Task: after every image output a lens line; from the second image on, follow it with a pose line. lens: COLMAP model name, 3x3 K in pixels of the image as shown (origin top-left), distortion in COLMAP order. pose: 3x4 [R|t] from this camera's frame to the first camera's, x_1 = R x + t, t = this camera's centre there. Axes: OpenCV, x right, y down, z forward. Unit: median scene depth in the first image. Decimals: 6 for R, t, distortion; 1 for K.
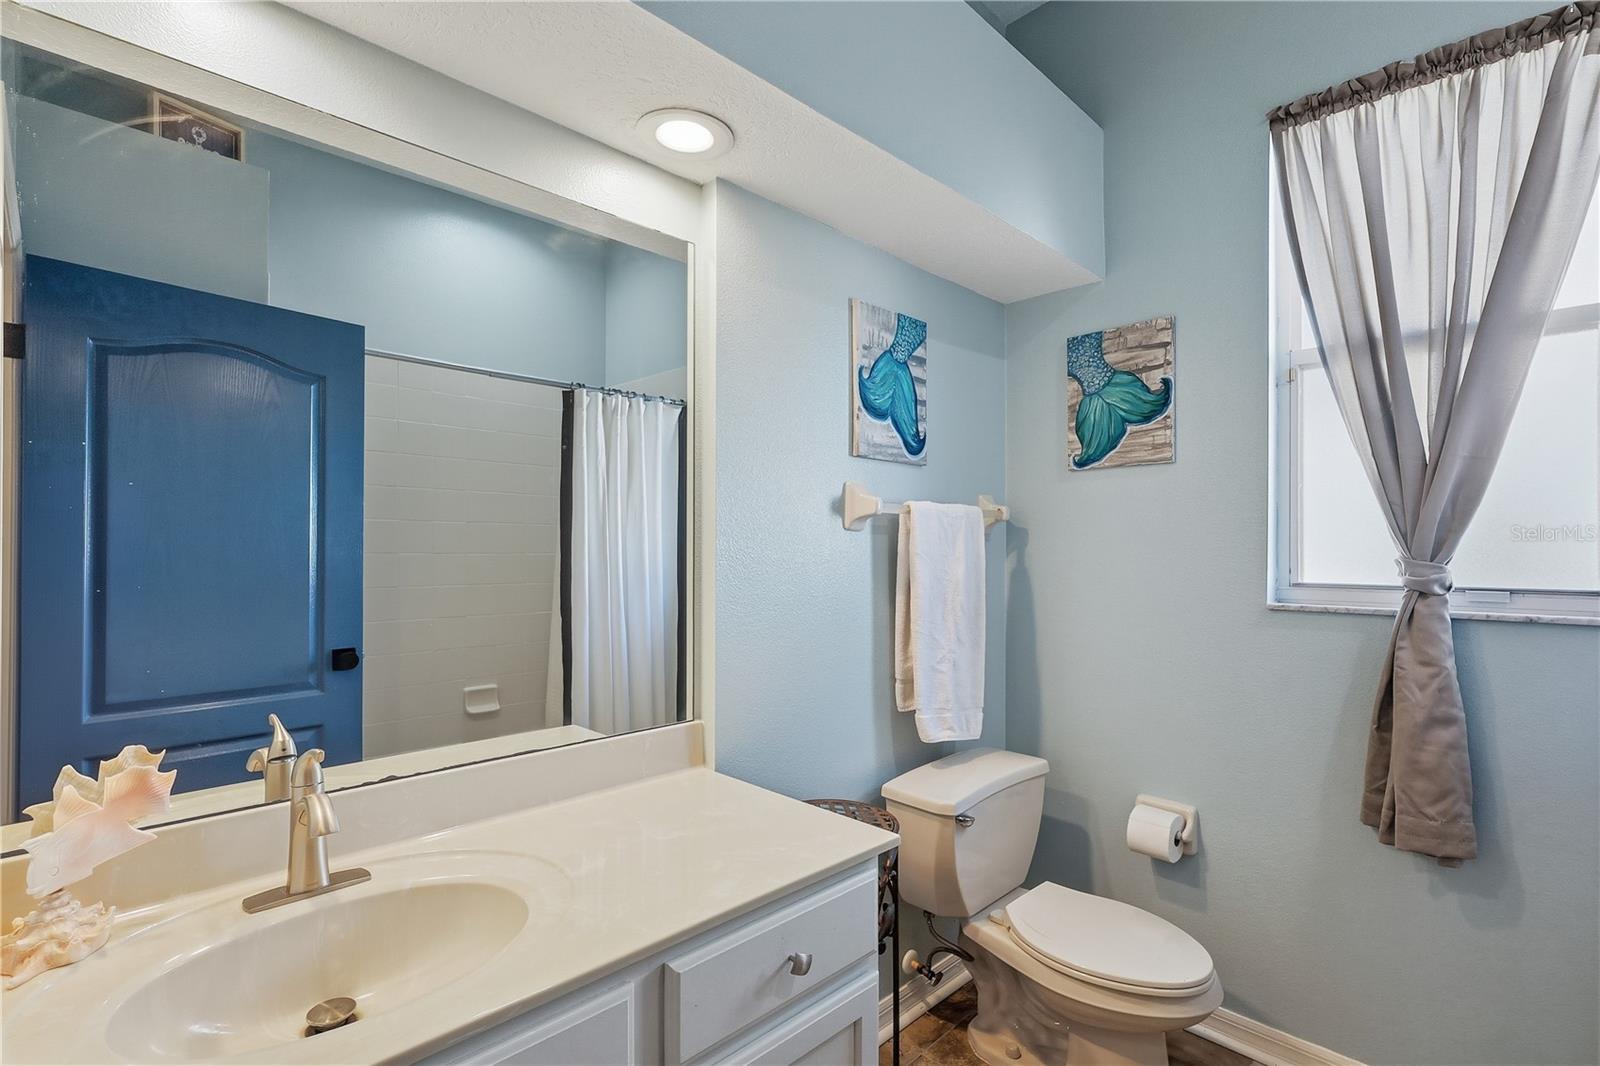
lens RADIAL K [[755.9, 0, 806.1], [0, 755.9, 542.0], [0, 0, 1]] dist [-0.000784, -0.000106]
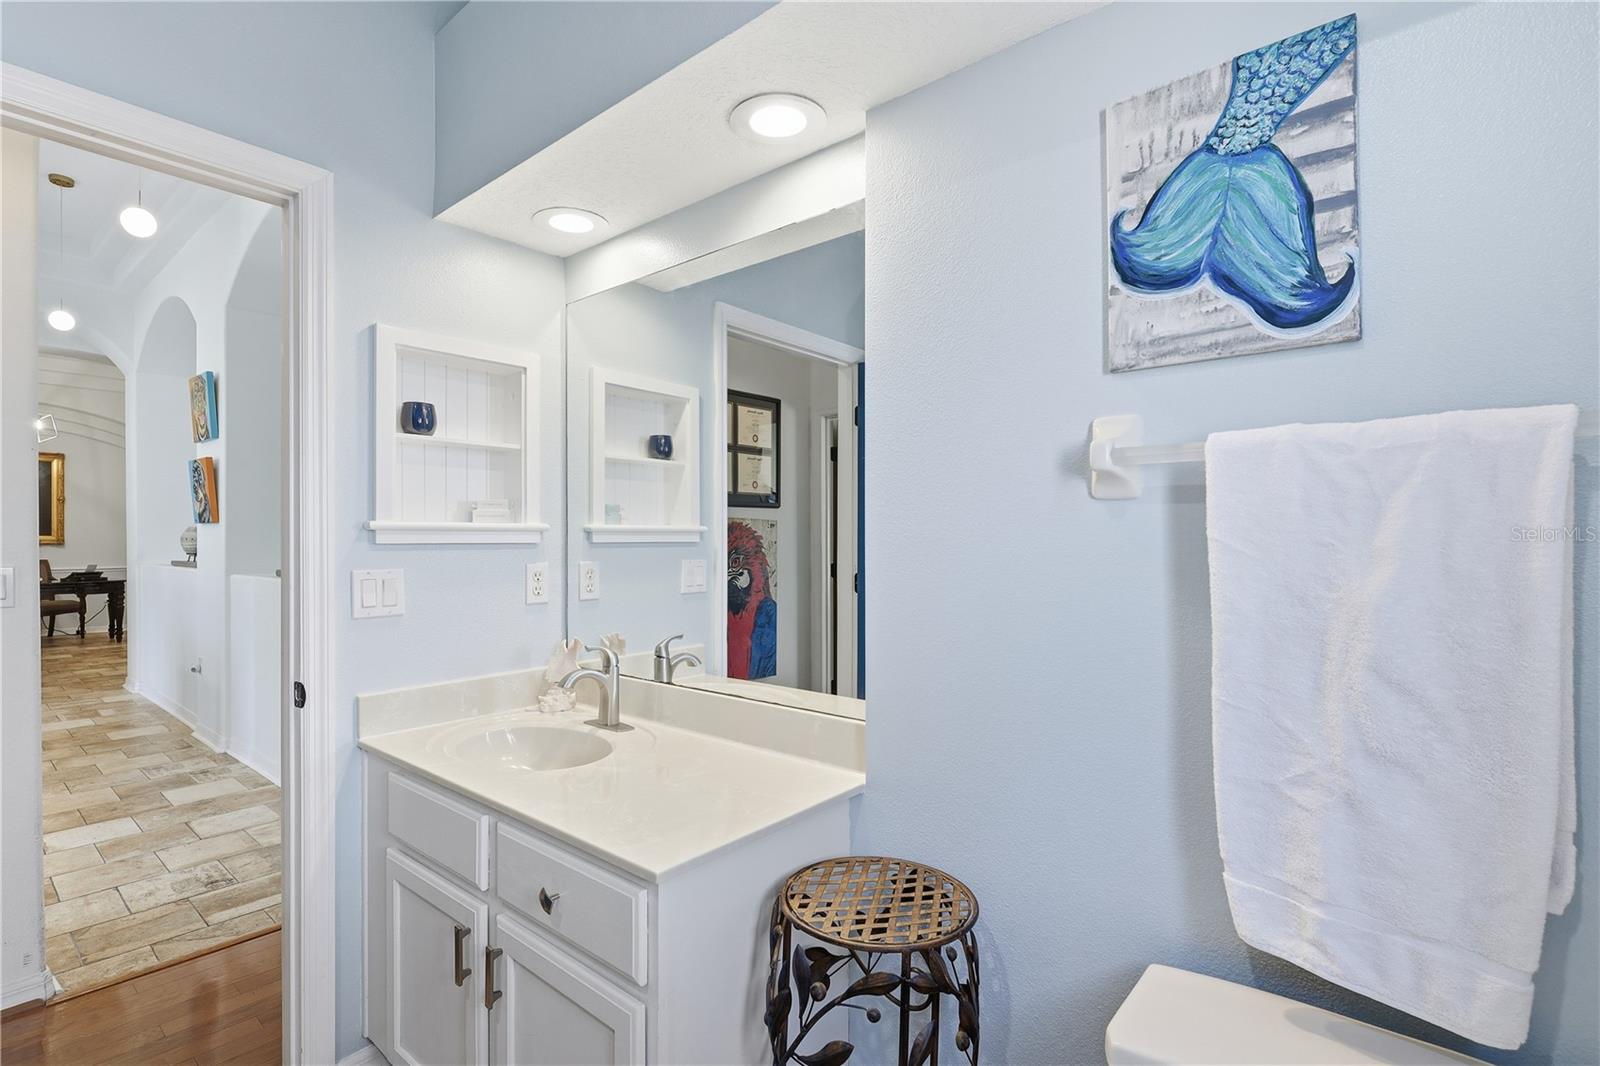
lens RADIAL K [[755.9, 0, 806.1], [0, 755.9, 542.0], [0, 0, 1]] dist [-0.000784, -0.000106]
pose [[0.080398, -0.003158, -0.996758, 0.598798], [0.007195, 0.999971, -0.002588, 0.016704], [0.996737, -0.006964, 0.080418, 0.679664]]
